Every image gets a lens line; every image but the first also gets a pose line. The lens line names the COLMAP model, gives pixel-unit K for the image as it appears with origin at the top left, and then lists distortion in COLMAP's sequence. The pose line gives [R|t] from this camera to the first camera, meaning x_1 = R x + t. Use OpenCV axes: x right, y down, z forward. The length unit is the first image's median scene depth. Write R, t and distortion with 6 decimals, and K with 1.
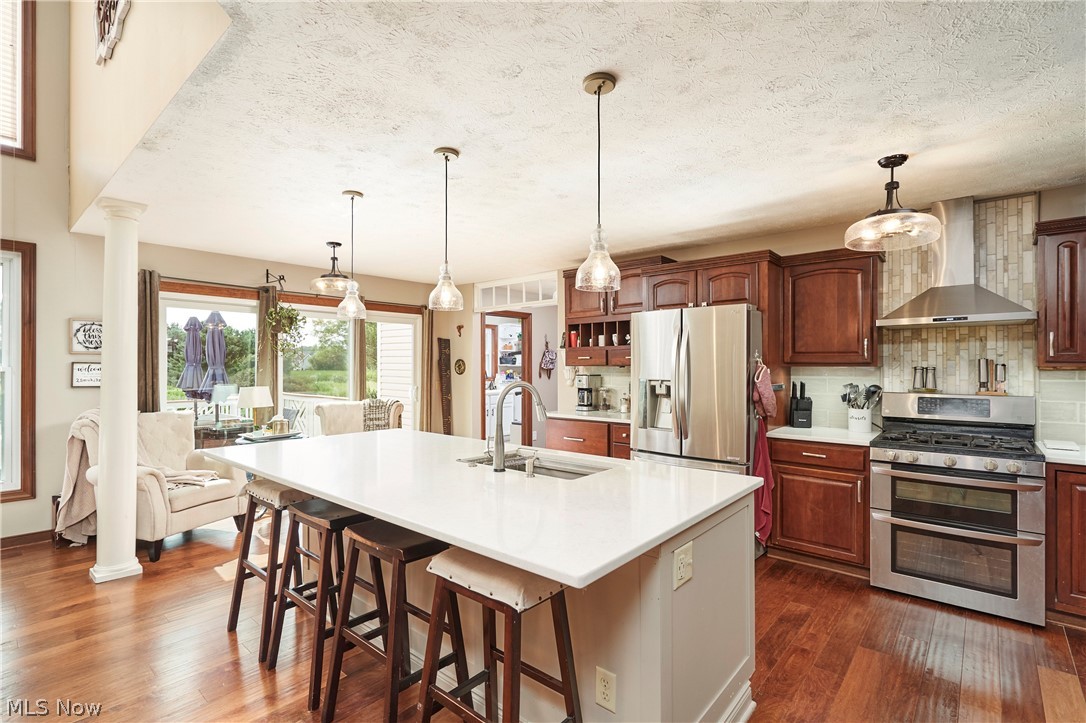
lens RADIAL K [[510.0, 0, 548.0], [0, 510.0, 362.3], [0, 0, 1]] dist [0.002121, 0.000019]
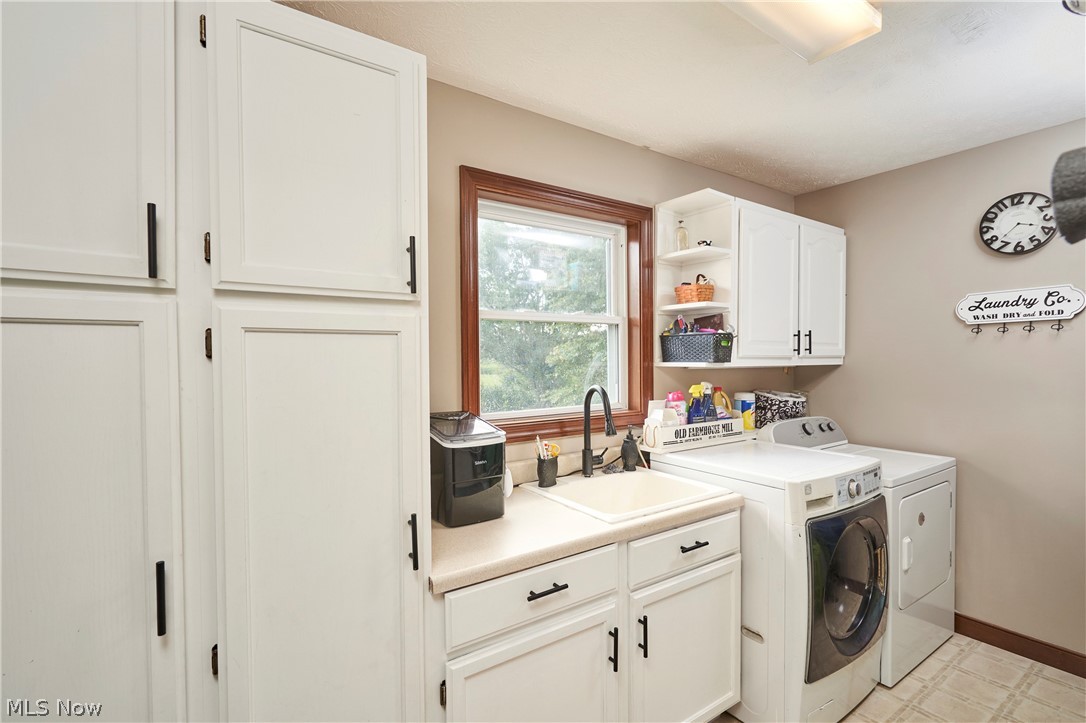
lens RADIAL K [[510.0, 0, 542.3], [0, 510.0, 361.6], [0, 0, 1]] dist [0.002121, 0.000019]
pose [[0.967580, 0.001420, -0.252560, -0.087963], [0.003351, 0.999824, 0.018462, -0.000885], [0.252541, -0.018710, 0.967405, 0.742399]]
